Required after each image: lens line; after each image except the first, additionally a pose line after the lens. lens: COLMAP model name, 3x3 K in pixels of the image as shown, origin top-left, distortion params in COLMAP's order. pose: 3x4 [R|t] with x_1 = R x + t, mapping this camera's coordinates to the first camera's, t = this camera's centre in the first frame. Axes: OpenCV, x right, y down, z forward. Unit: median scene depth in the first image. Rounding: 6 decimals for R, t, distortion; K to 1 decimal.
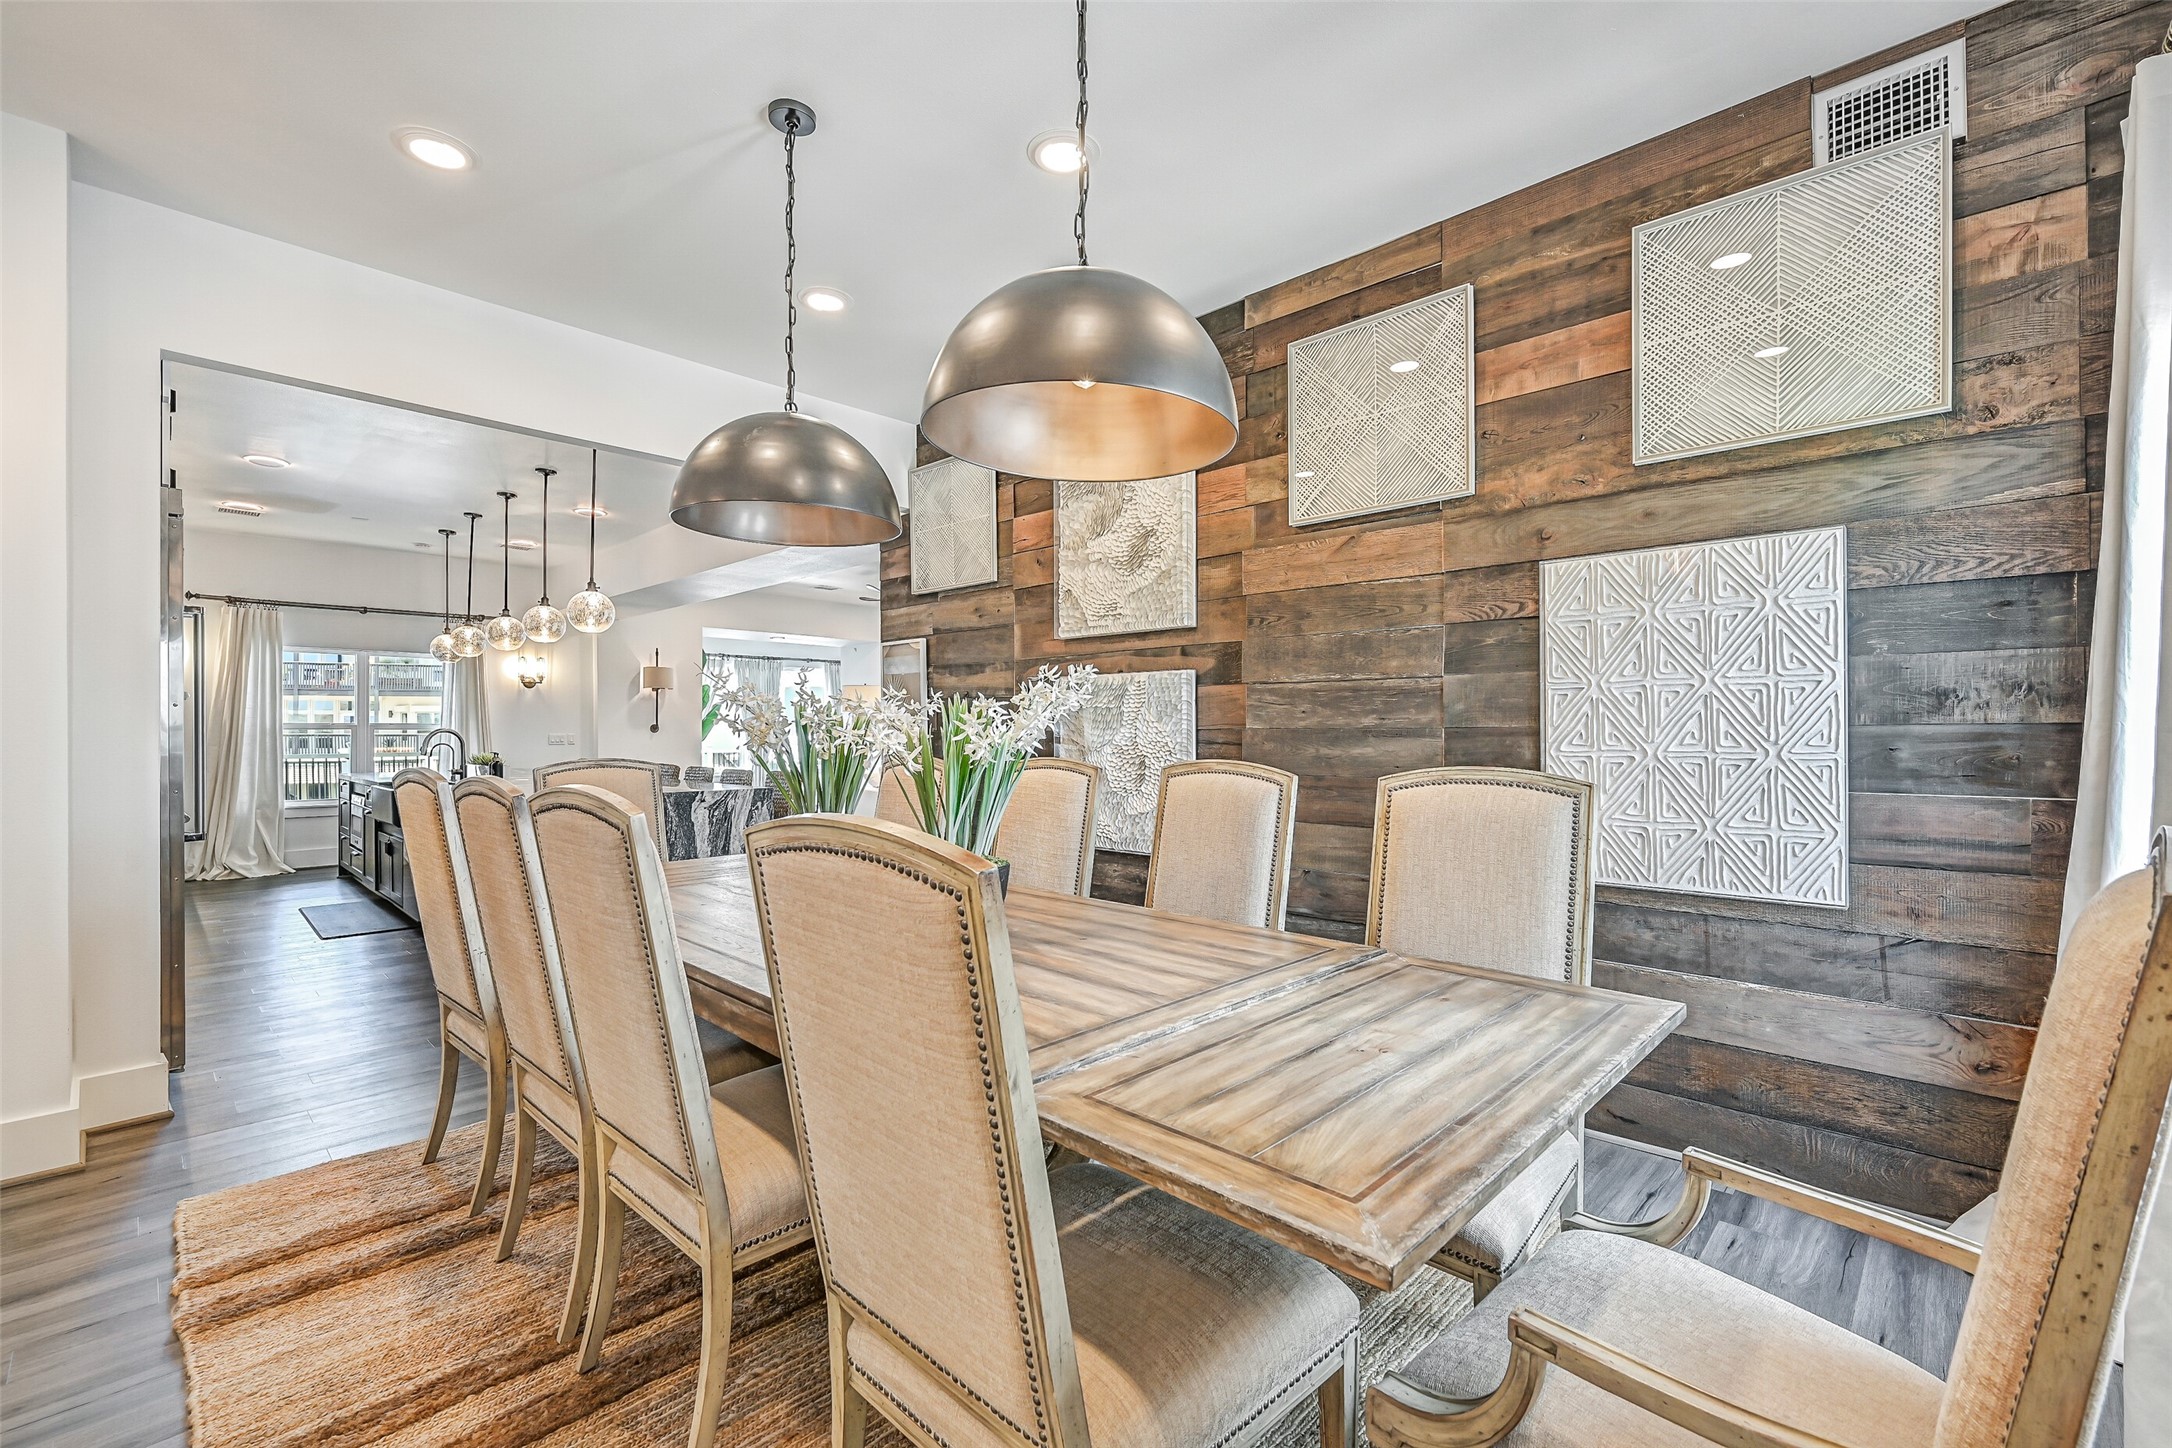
lens RADIAL K [[935.8, 0, 1094.7], [0, 935.8, 729.1], [0, 0, 1]] dist [0.002329, 0.000276]
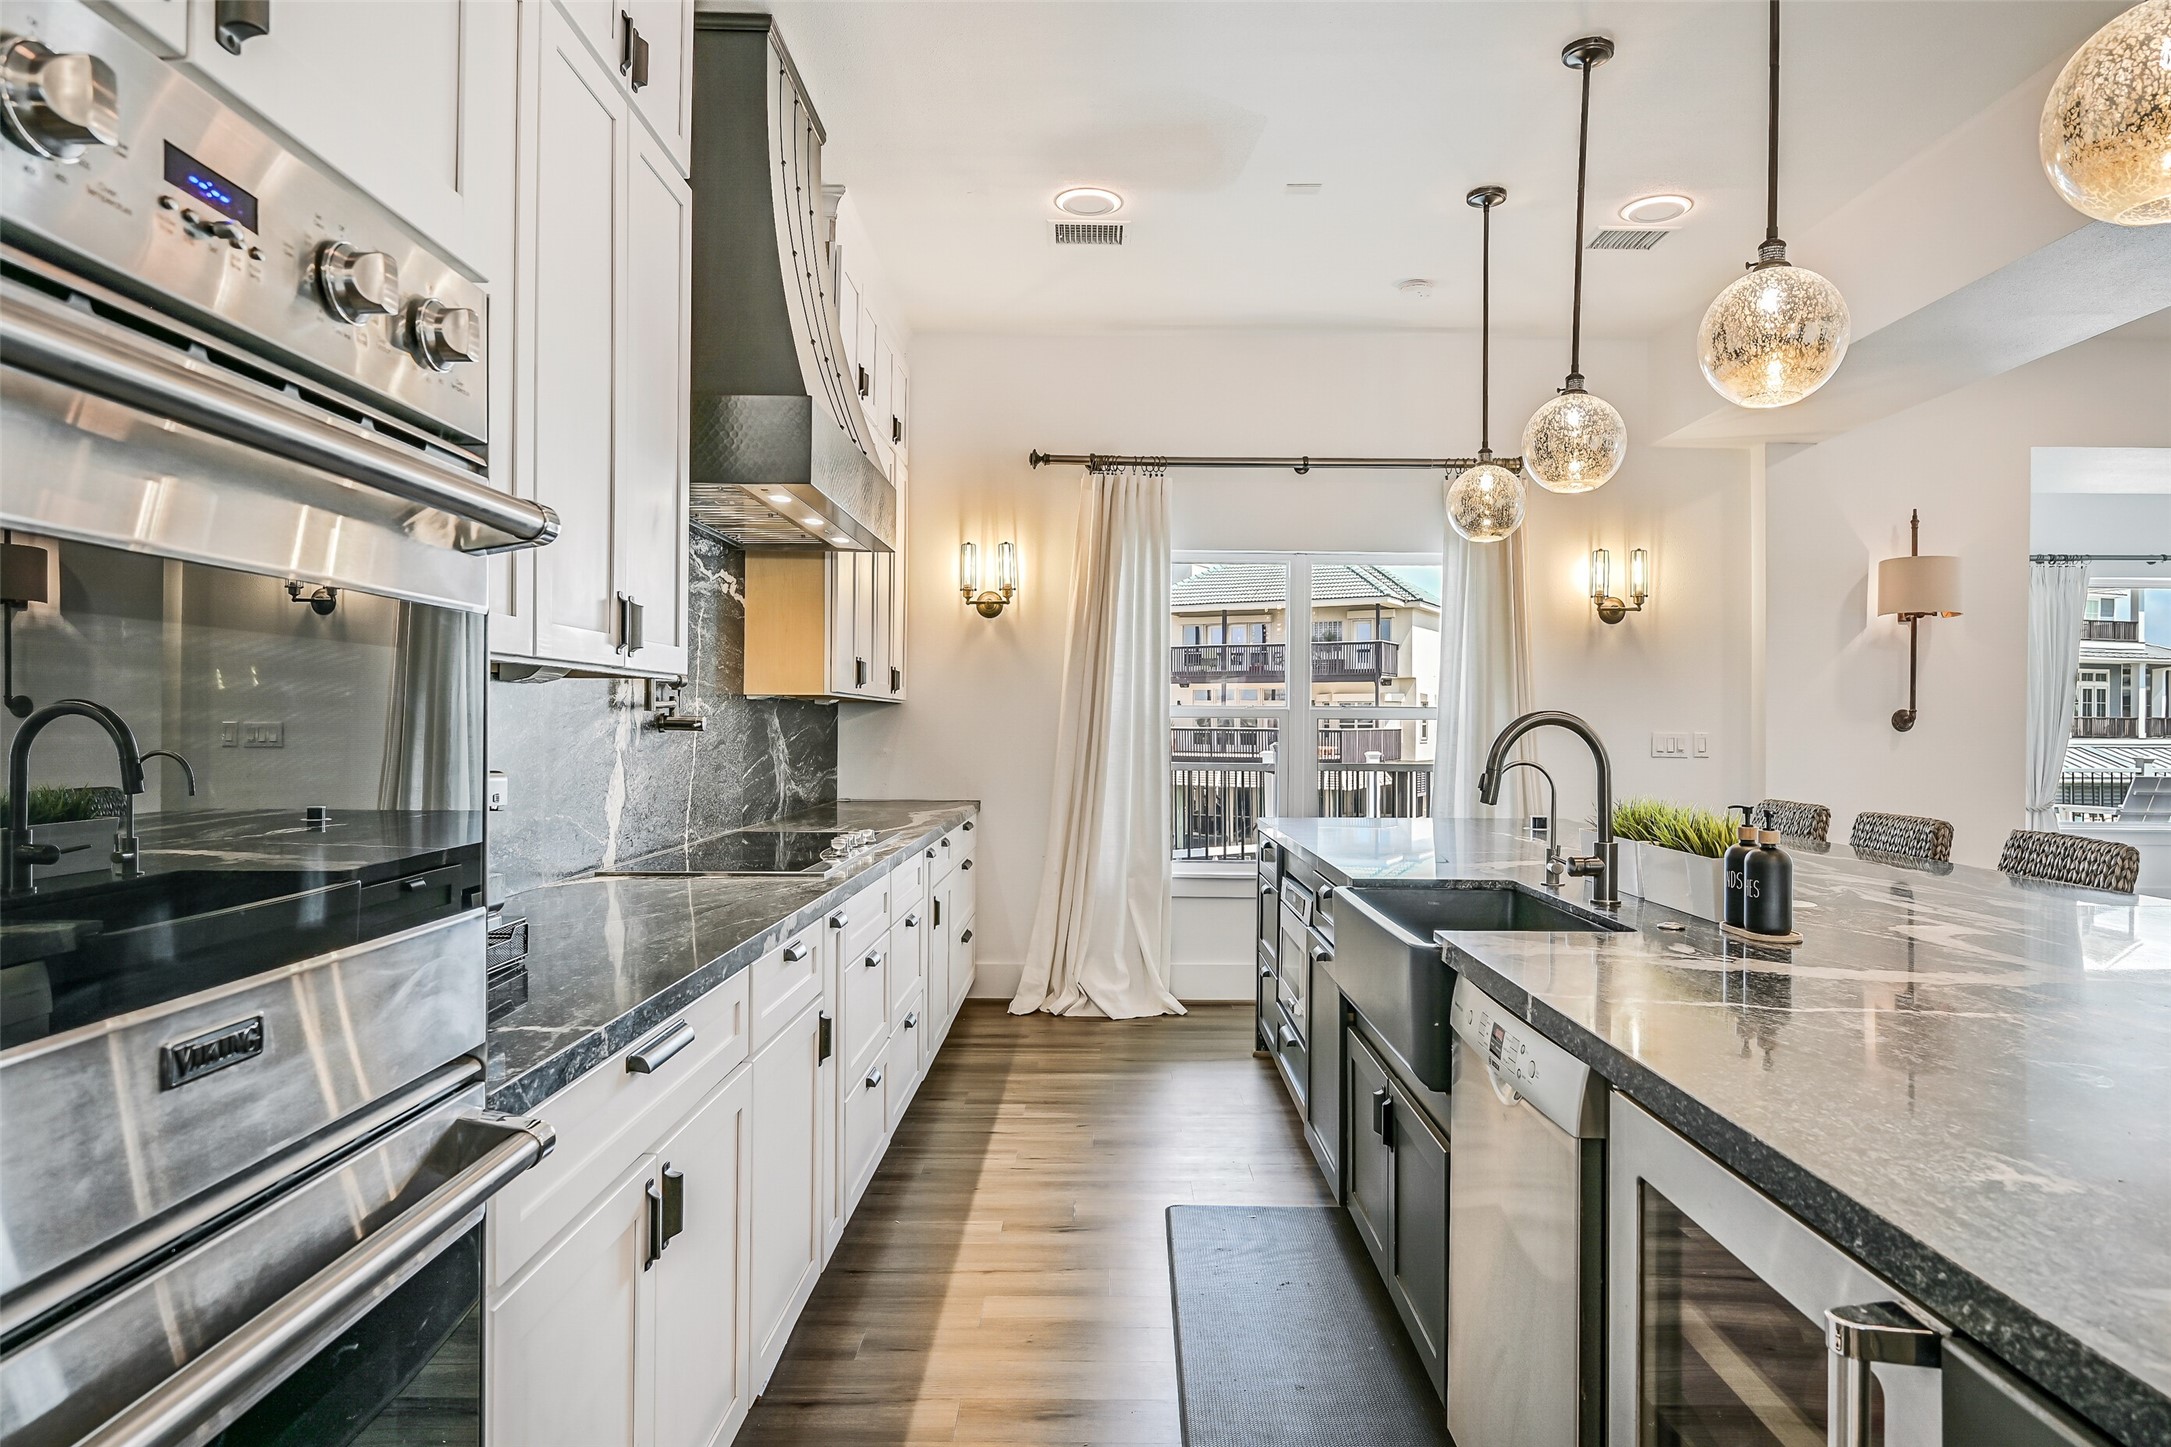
lens RADIAL K [[1256.4, 0, 1089.6], [0, 1256.4, 719.6], [0, 0, 1]] dist [0.000554, 0.000089]
pose [[0.685162, 0.003539, -0.728382, -0.418738], [-0.006802, 0.999976, -0.001539, 0.002805], [0.728359, 0.006009, 0.685169, 0.522585]]
